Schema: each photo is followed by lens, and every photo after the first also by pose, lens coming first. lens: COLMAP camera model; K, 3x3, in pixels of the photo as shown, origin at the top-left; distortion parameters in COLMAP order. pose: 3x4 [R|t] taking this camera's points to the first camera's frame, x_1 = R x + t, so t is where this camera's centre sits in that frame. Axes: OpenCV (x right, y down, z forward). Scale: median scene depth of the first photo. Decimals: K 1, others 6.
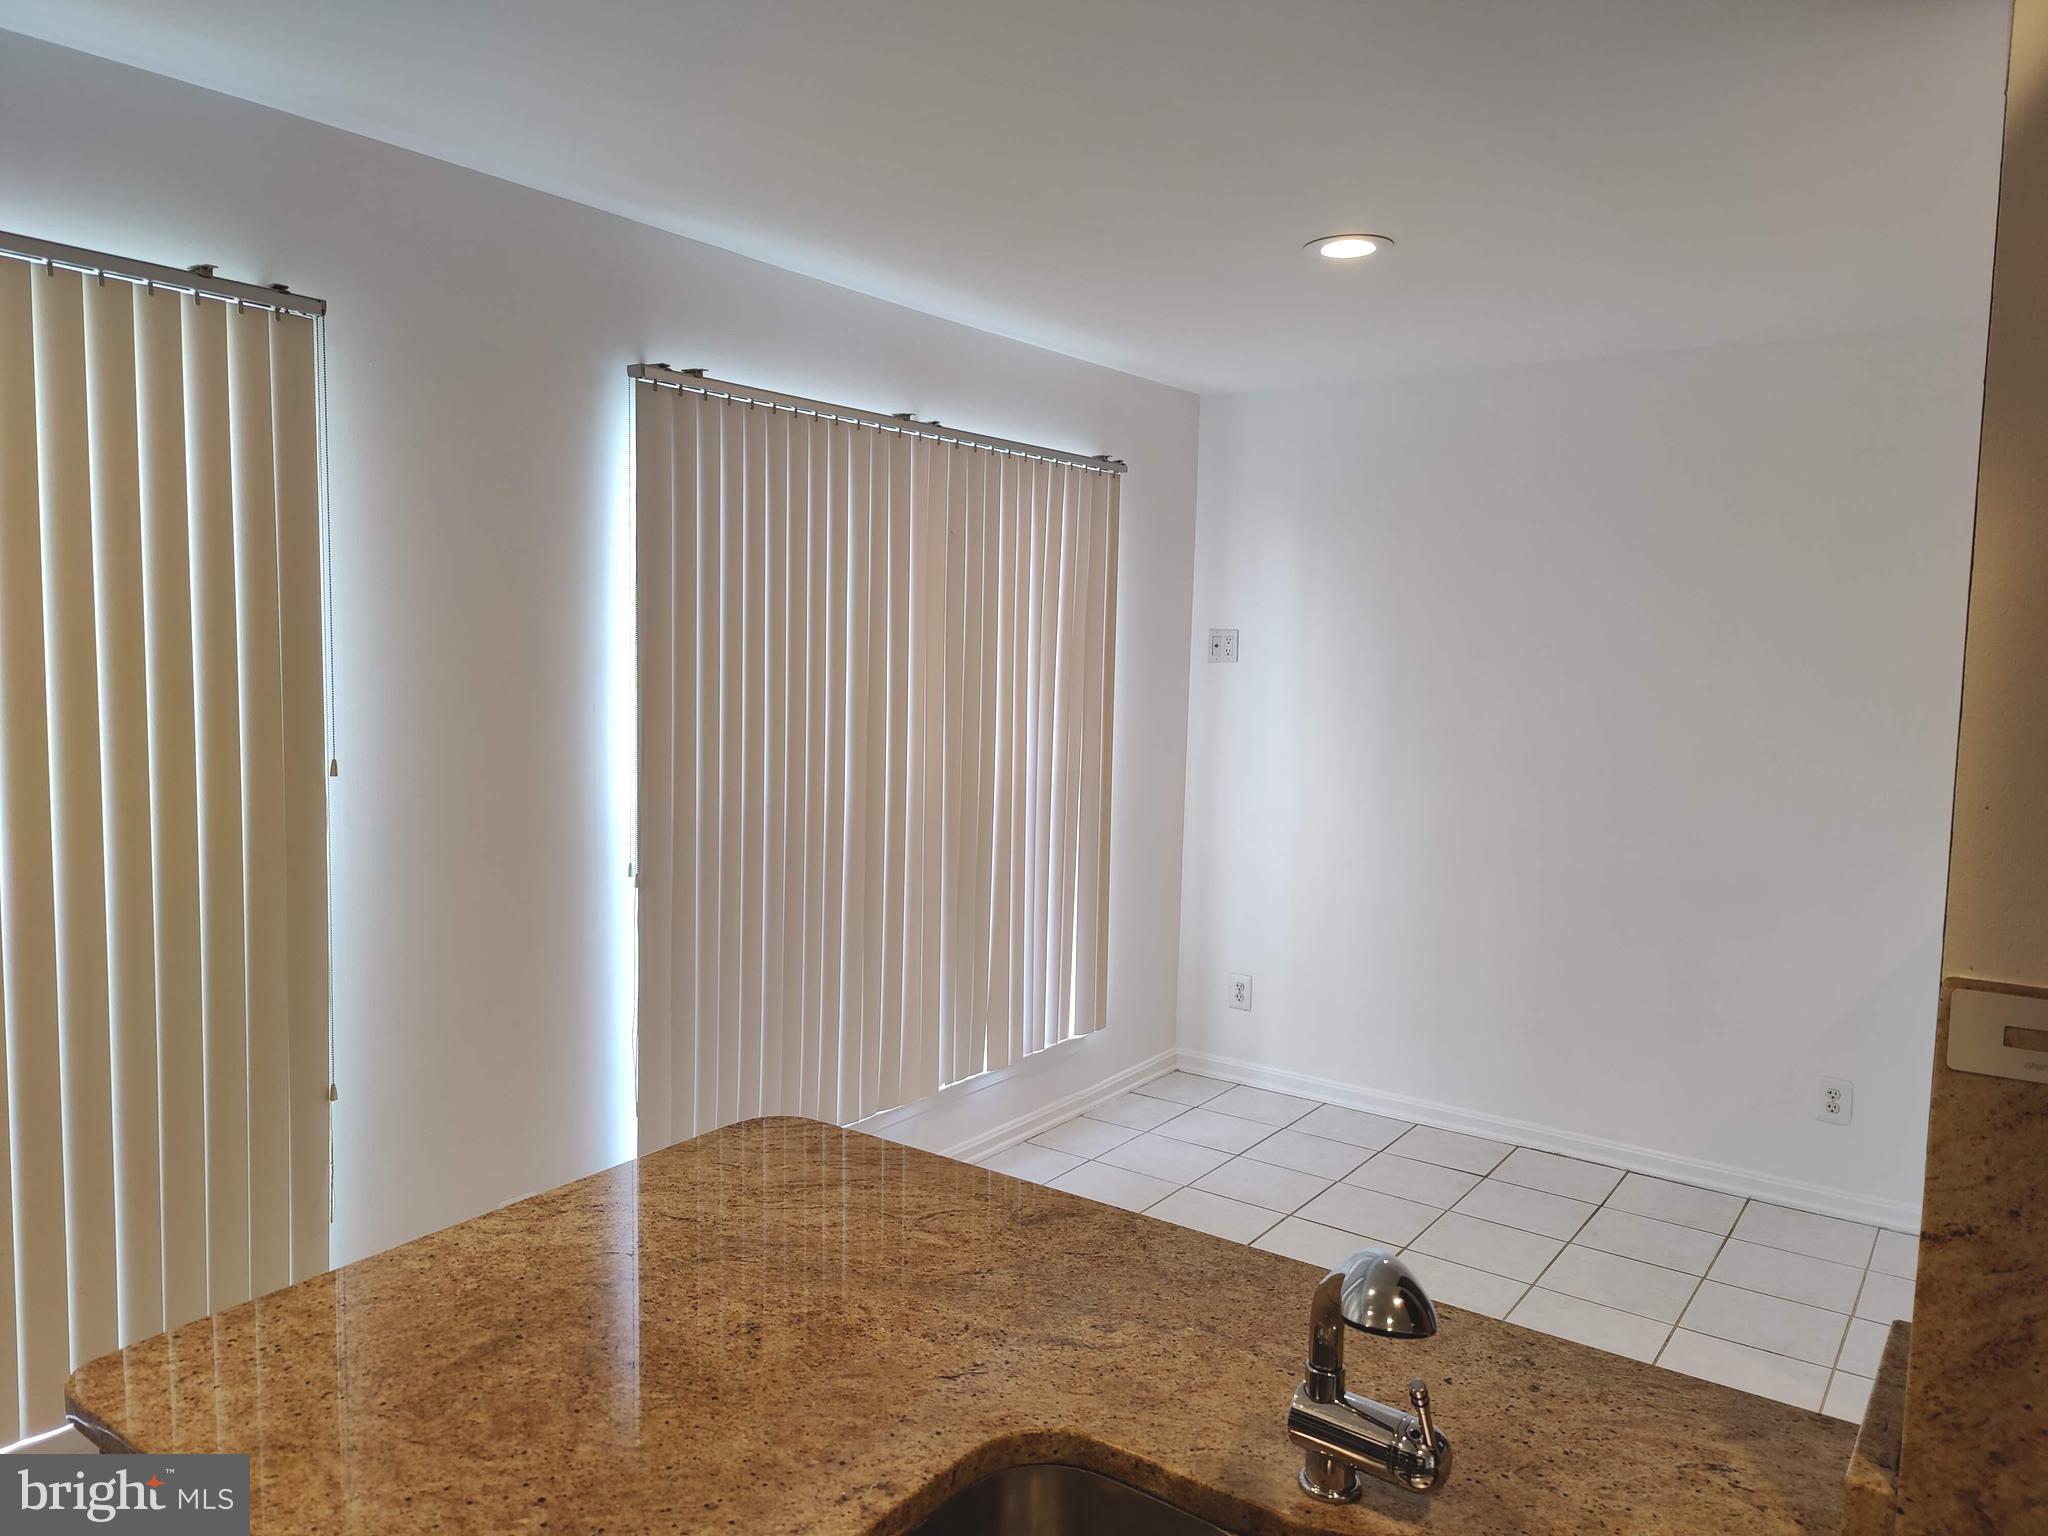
lens RADIAL K [[1435.4, 0, 1030.2], [0, 1435.4, 767.6], [0, 0, 1]] dist [0.037904, -0.036525]
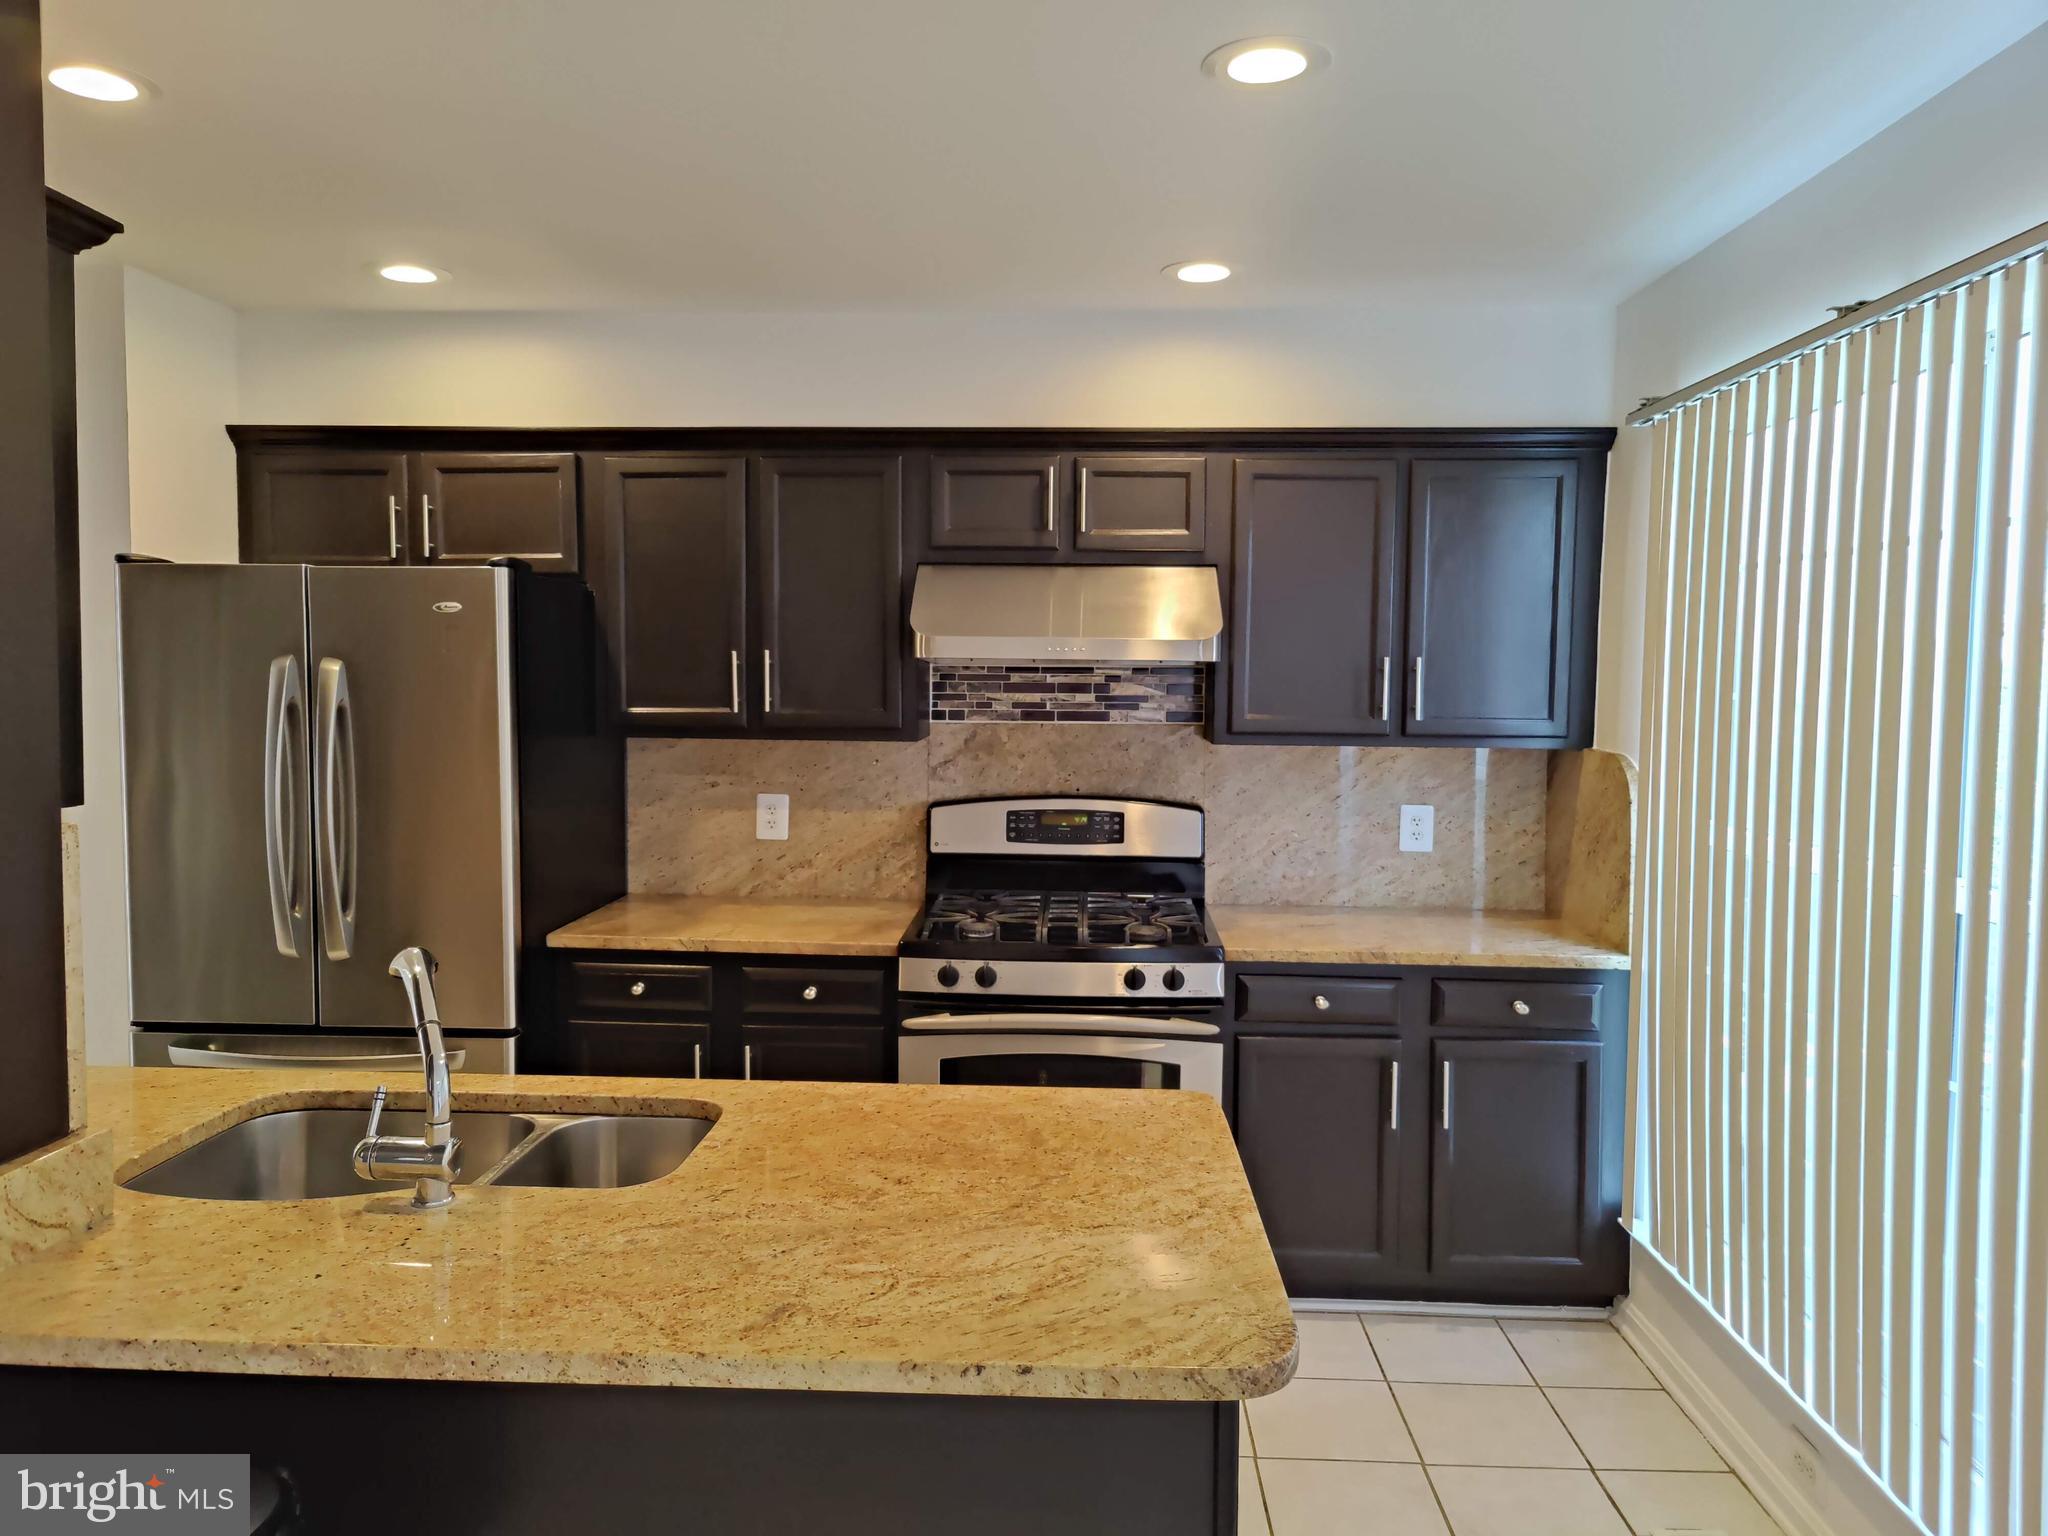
lens RADIAL K [[1405.1, 0, 1022.4], [0, 1405.1, 760.8], [0, 0, 1]] dist [0.051741, 0.002135]
pose [[-0.839835, 0.006451, -0.542803, 0.390547], [-0.072147, 0.989732, 0.123389, -0.151054], [0.538025, 0.142788, -0.830747, 1.973987]]
